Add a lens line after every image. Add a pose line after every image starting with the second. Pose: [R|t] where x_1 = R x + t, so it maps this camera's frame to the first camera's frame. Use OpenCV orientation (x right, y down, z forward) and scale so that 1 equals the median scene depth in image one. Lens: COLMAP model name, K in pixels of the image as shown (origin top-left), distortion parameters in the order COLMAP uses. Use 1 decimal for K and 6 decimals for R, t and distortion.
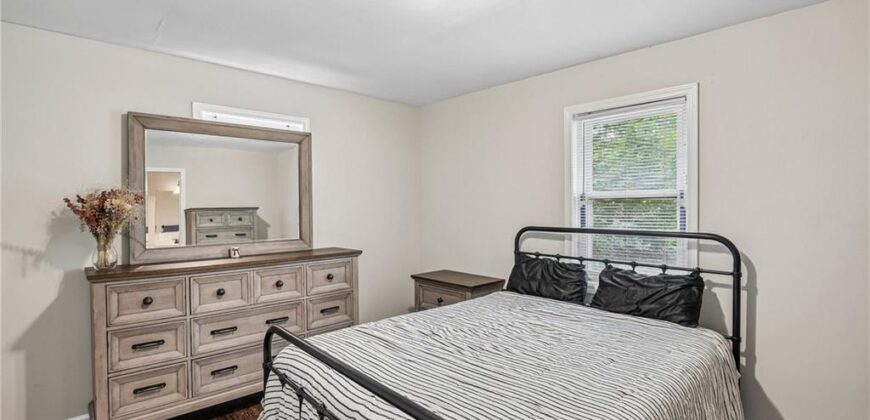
lens RADIAL K [[412.1, 0, 435.0], [0, 412.1, 210.0], [0, 0, 1]] dist [-0.010241, -0.000194]
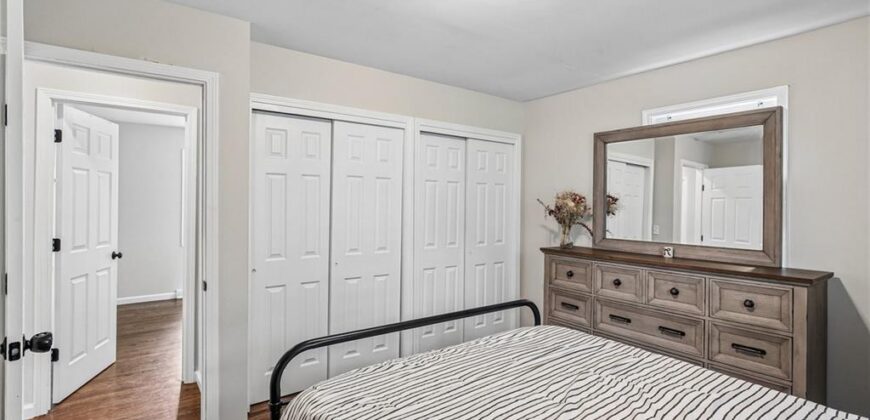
lens RADIAL K [[427.0, 0, 436.4], [0, 427.0, 201.9], [0, 0, 1]] dist [0.014873, 0.000244]
pose [[-0.112807, 0.002042, -0.993615, 0.525293], [-0.022686, 0.999732, 0.004630, -0.008782], [0.993358, 0.023064, -0.112730, 0.493409]]
